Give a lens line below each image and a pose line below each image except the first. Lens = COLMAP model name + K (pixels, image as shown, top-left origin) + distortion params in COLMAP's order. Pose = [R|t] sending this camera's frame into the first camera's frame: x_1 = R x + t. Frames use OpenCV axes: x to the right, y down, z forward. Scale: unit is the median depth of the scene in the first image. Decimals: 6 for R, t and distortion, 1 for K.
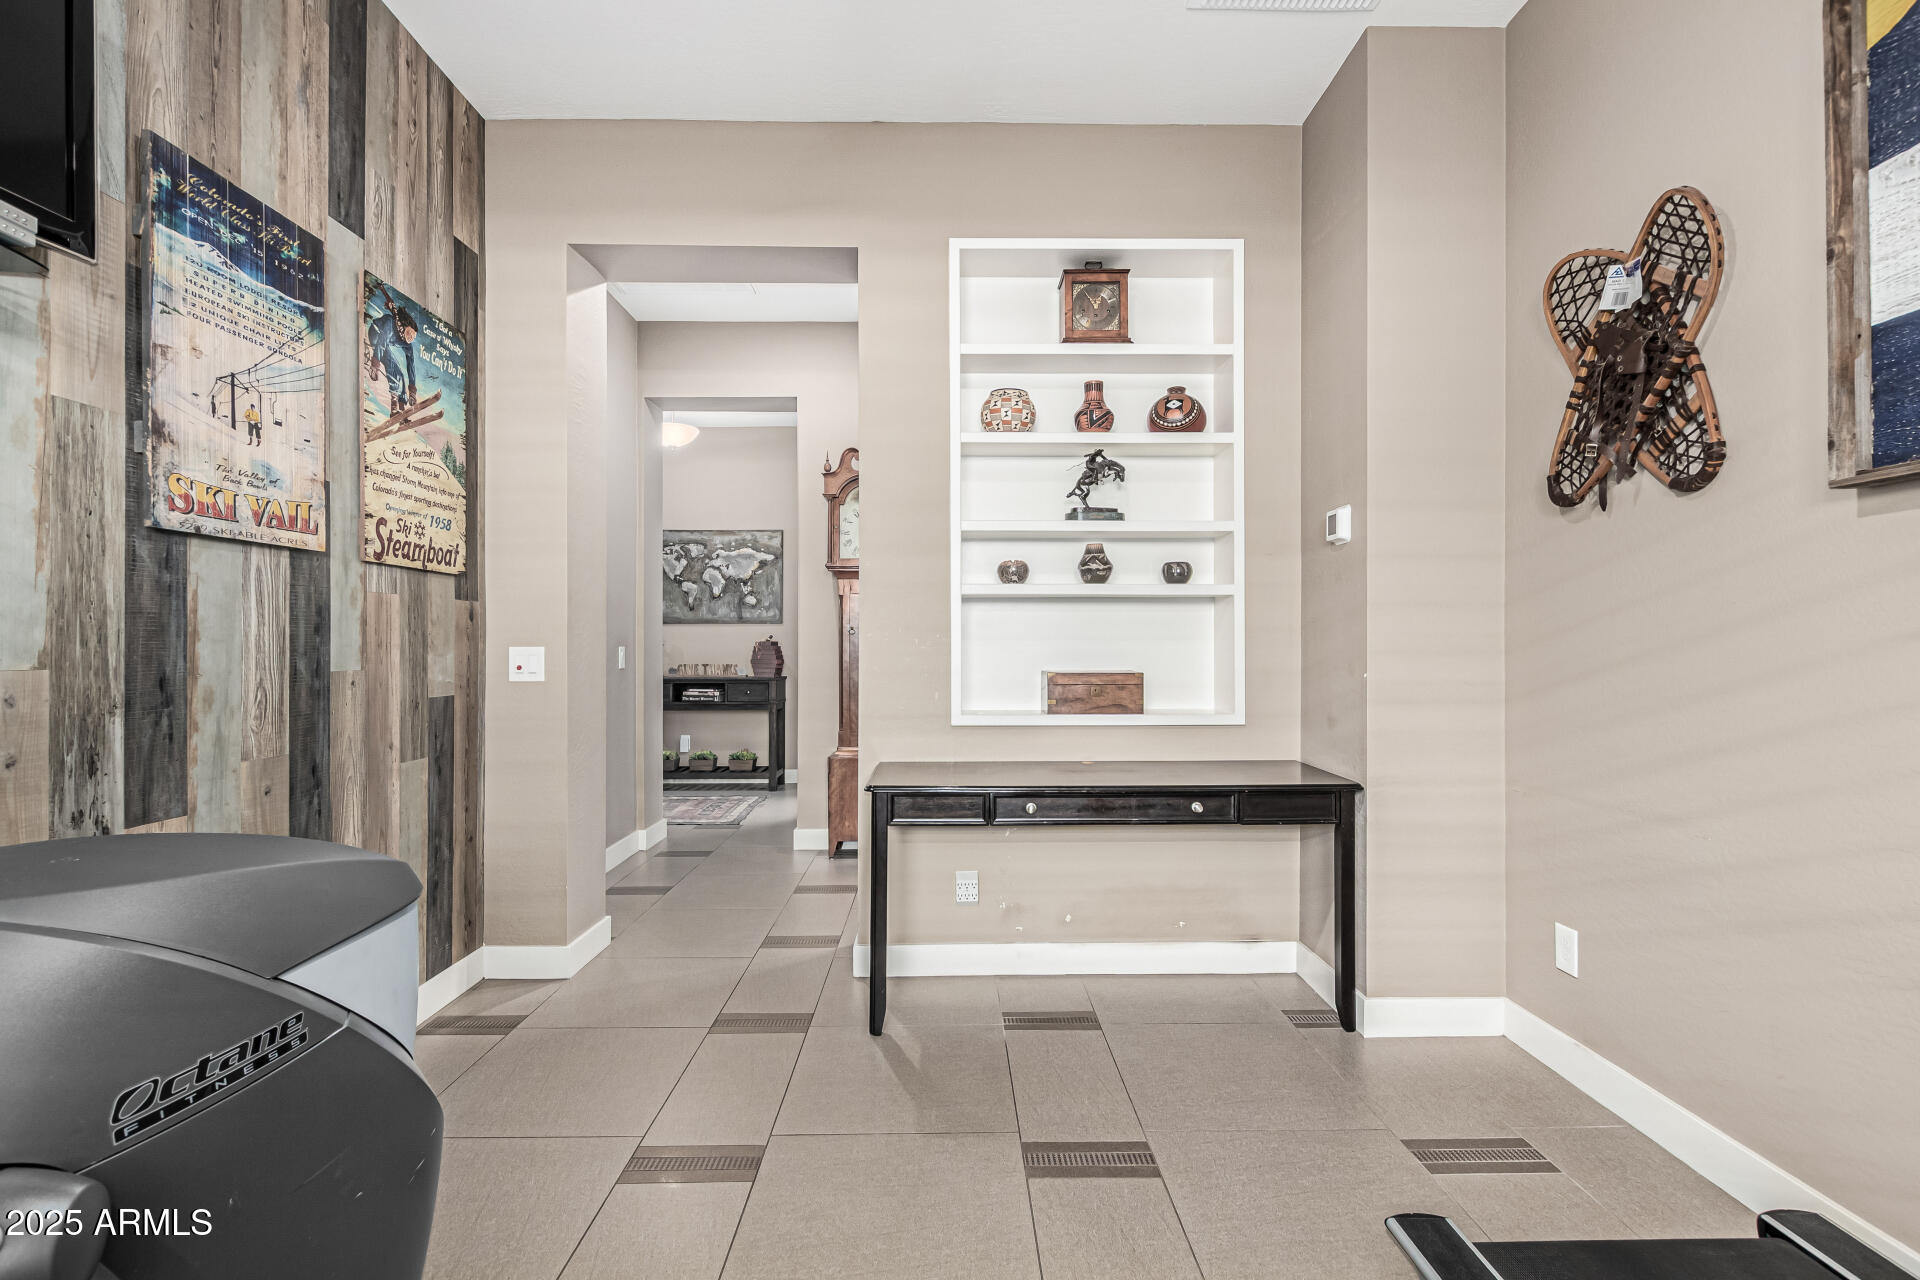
lens RADIAL K [[883.0, 0, 952.9], [0, 883.0, 640.3], [0, 0, 1]] dist [-0.000826, -0.000199]
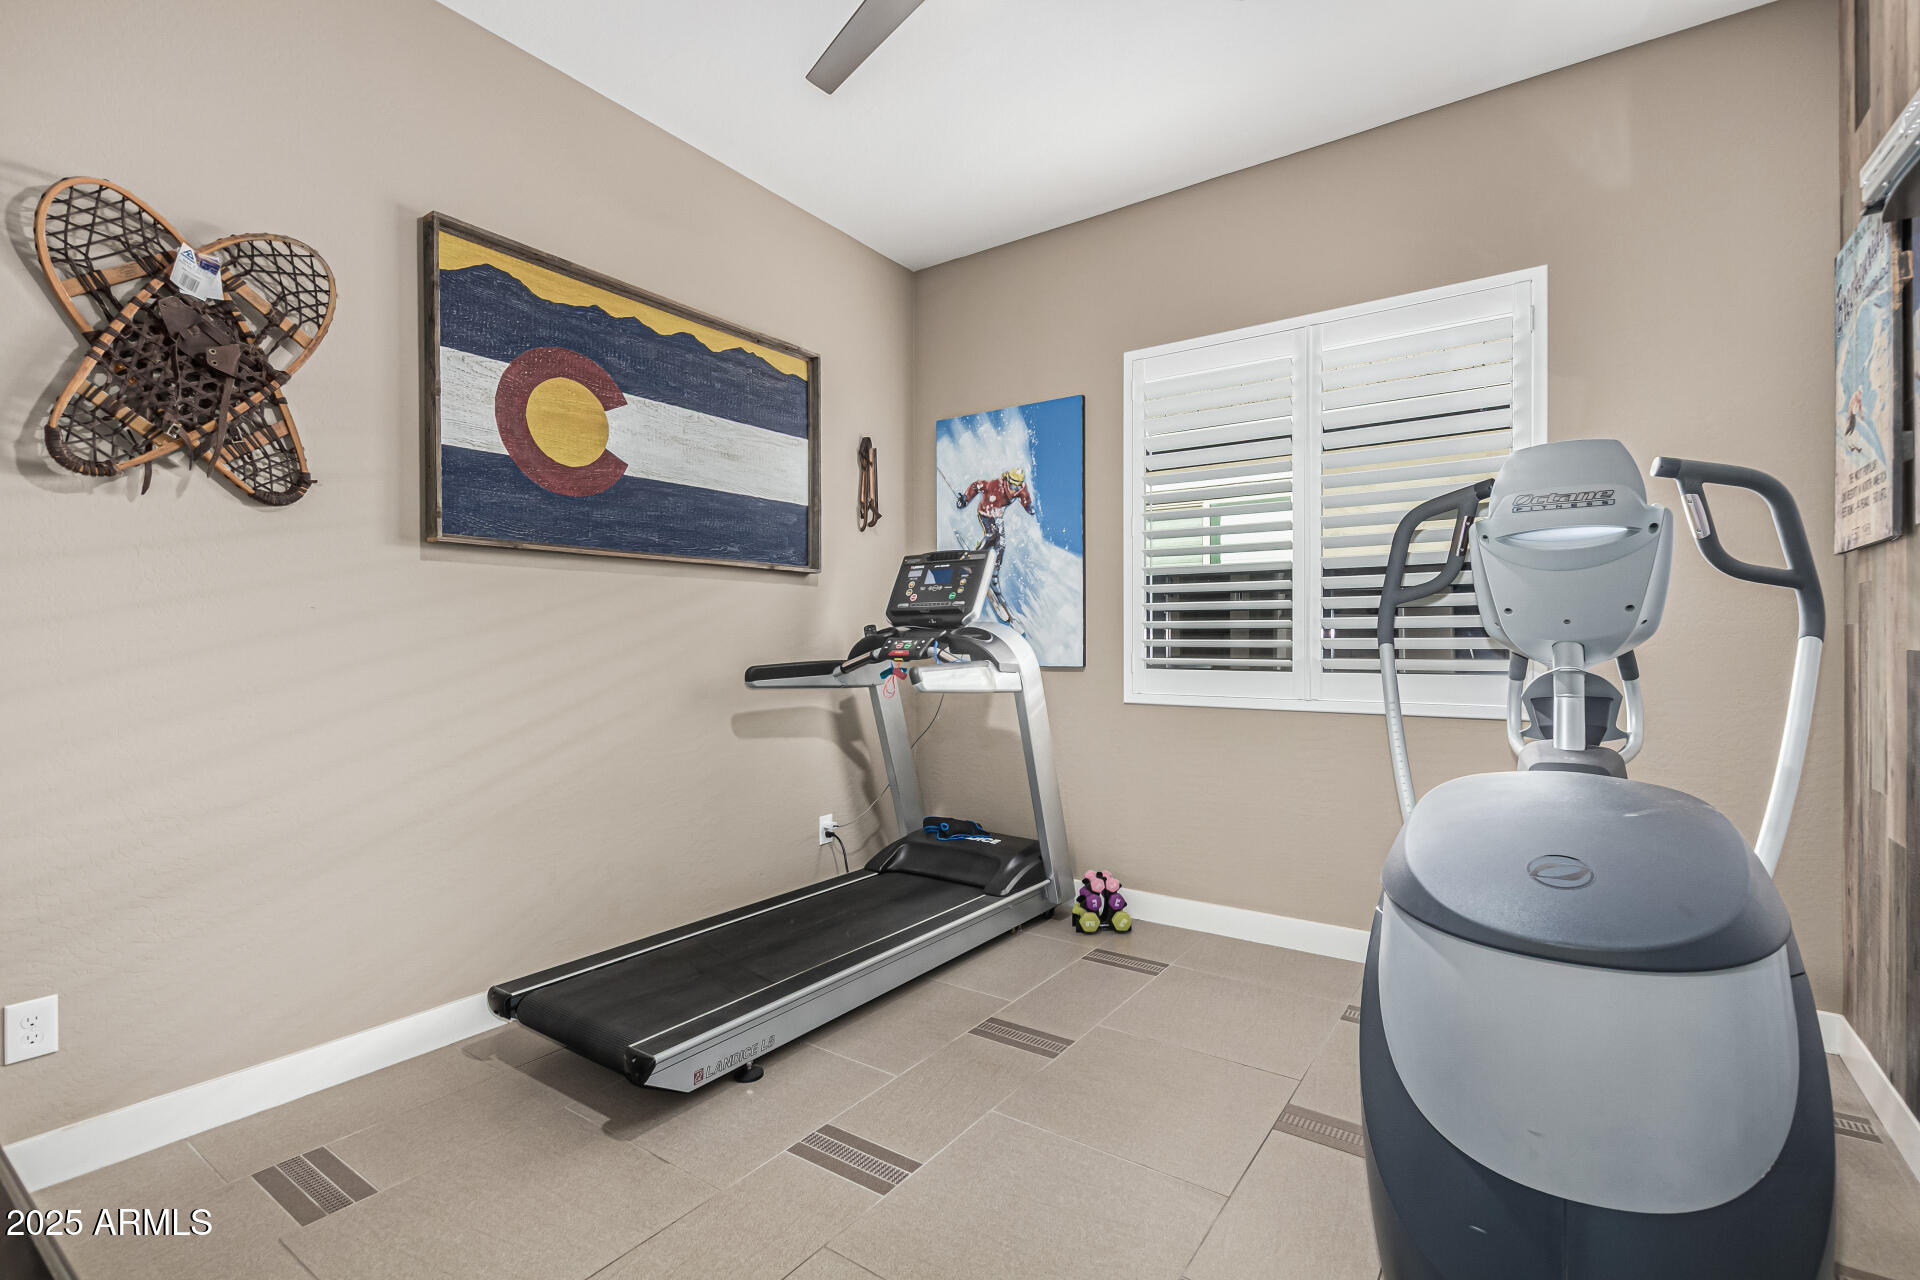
lens RADIAL K [[883.0, 0, 952.9], [0, 883.0, 640.3], [0, 0, 1]] dist [-0.000826, -0.000199]
pose [[-0.808868, 0.003822, 0.587978, -0.508250], [0.003241, 0.999993, -0.002042, 0.008956], [-0.587981, 0.000254, -0.808874, 1.348779]]
